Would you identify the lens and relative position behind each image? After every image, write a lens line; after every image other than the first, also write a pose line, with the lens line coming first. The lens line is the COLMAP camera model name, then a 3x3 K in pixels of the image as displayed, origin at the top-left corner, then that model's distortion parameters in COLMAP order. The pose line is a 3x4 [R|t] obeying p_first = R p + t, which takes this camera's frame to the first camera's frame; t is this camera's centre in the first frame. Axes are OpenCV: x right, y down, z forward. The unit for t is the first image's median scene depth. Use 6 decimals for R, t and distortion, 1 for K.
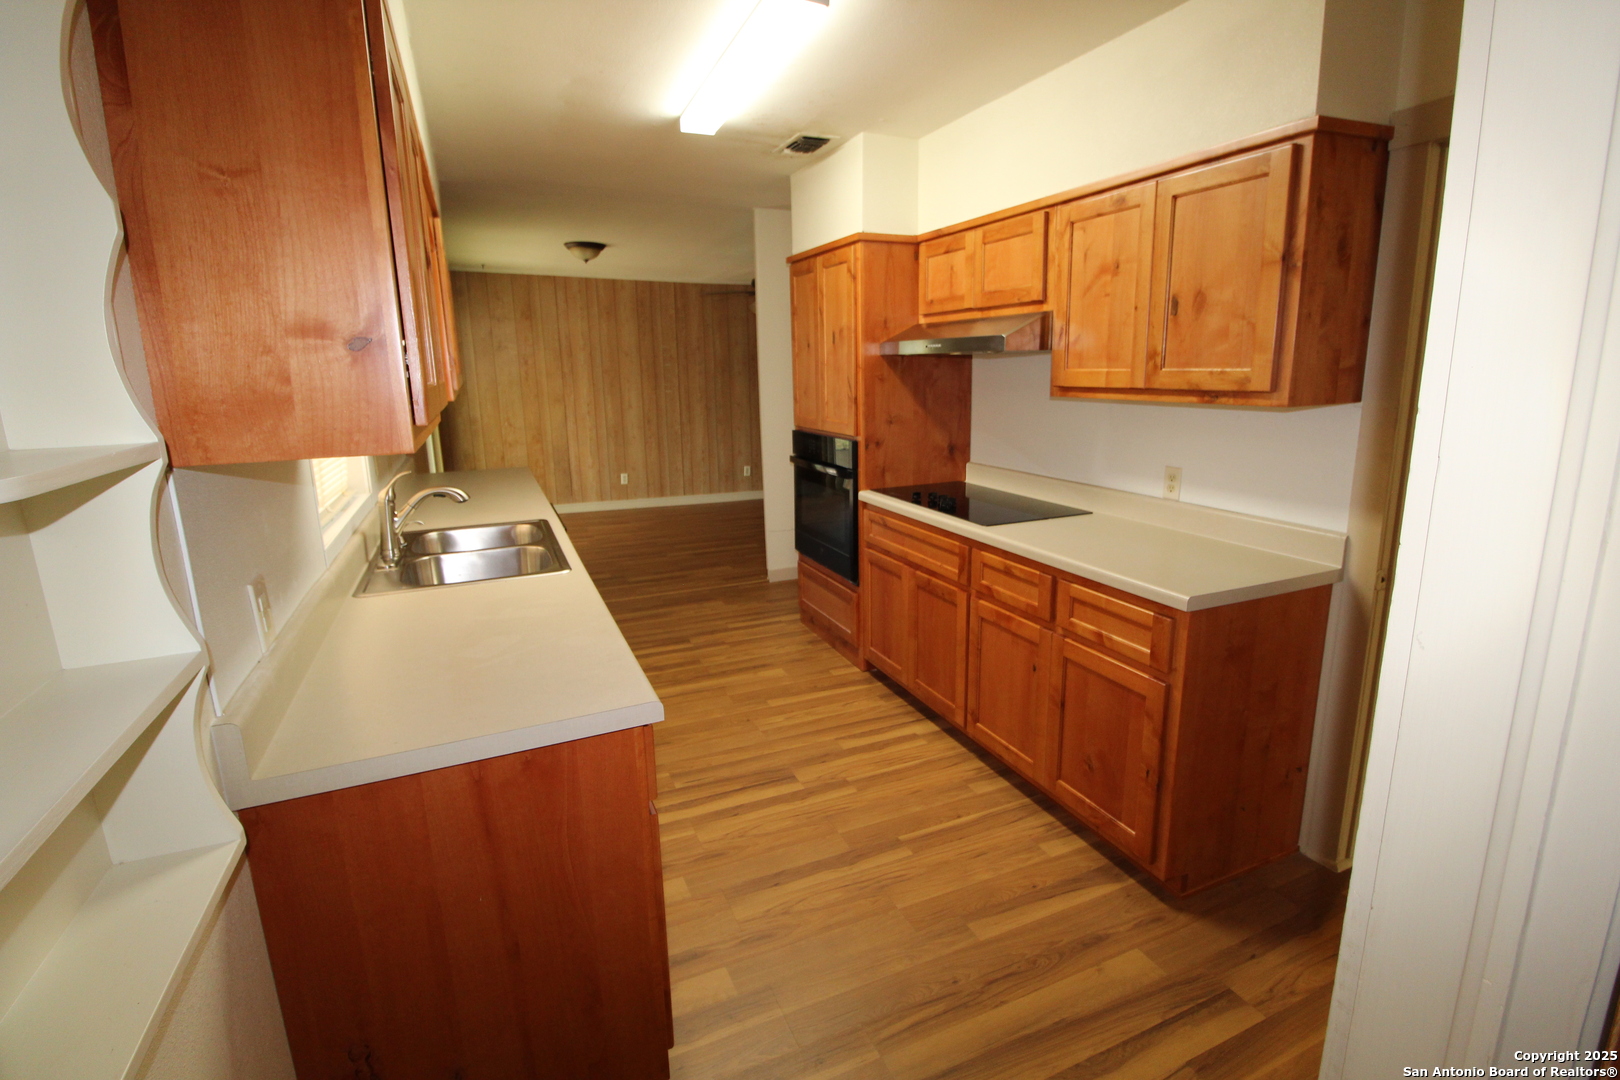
lens RADIAL K [[766.6, 0, 807.1], [0, 766.6, 518.7], [0, 0, 1]] dist [-0.004448, -0.001167]
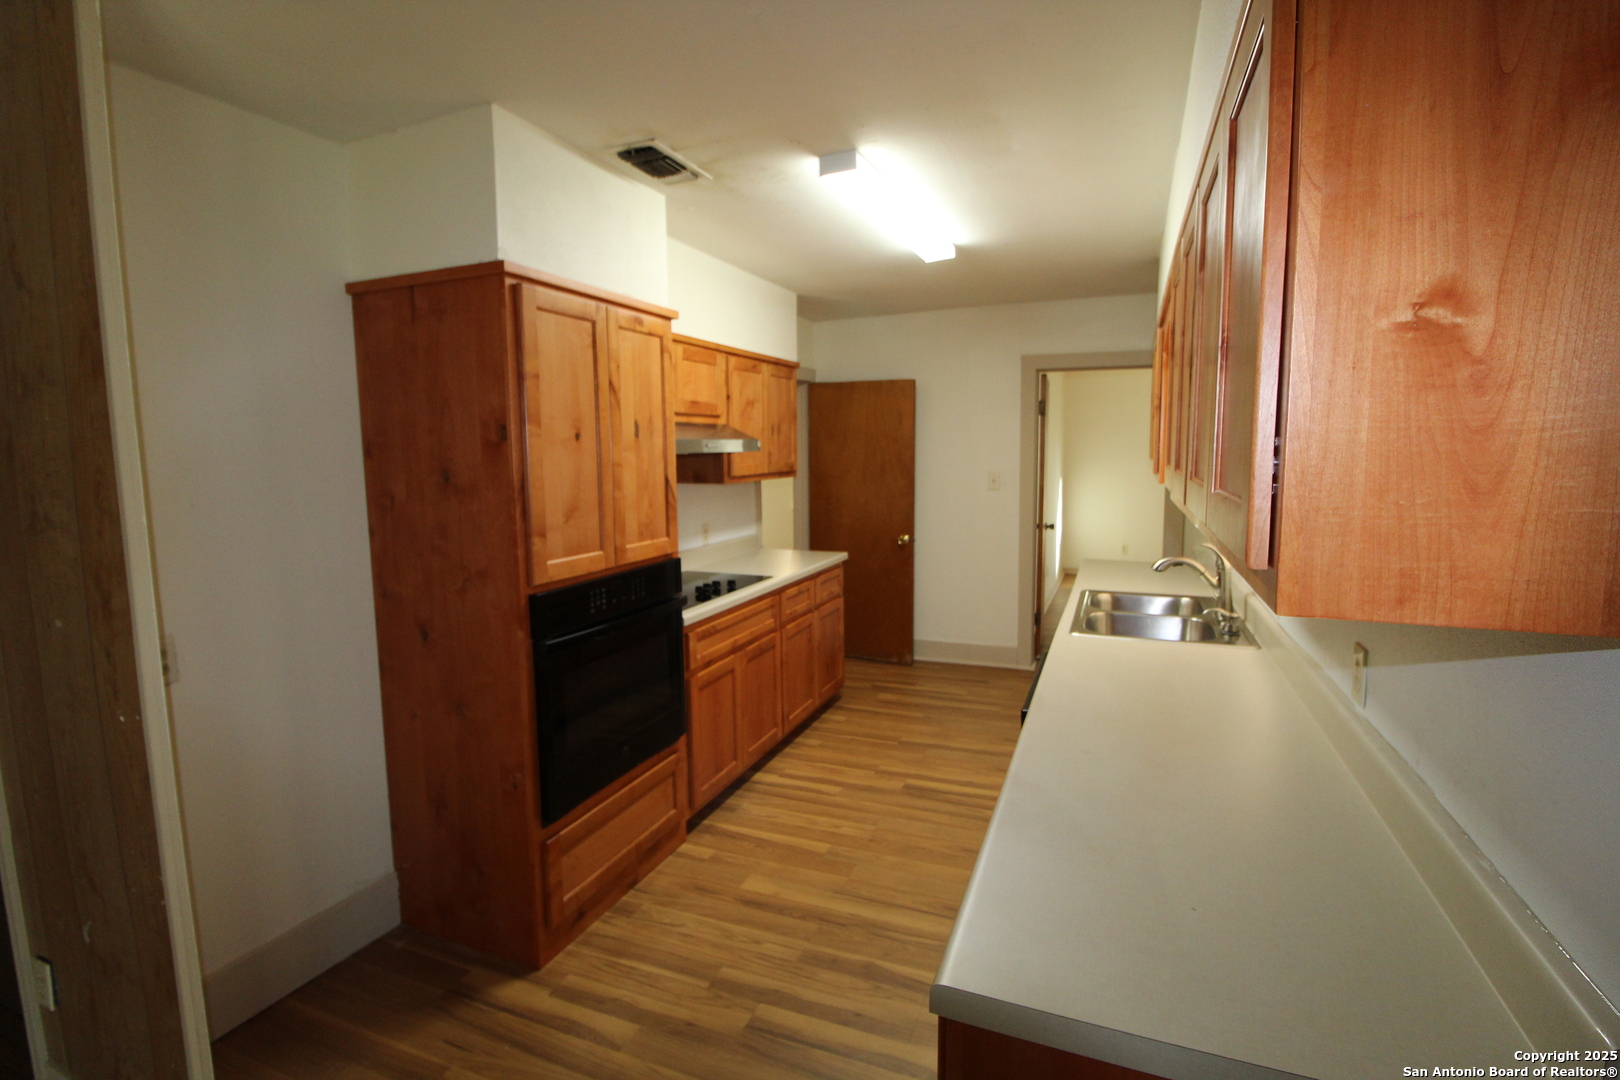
lens RADIAL K [[766.6, 0, 807.1], [0, 766.6, 518.7], [0, 0, 1]] dist [-0.004448, -0.001167]
pose [[-0.700925, -0.037516, 0.712248, -0.714860], [0.168458, 0.961654, 0.216432, -0.344239], [-0.693056, 0.271686, -0.667728, 1.688796]]
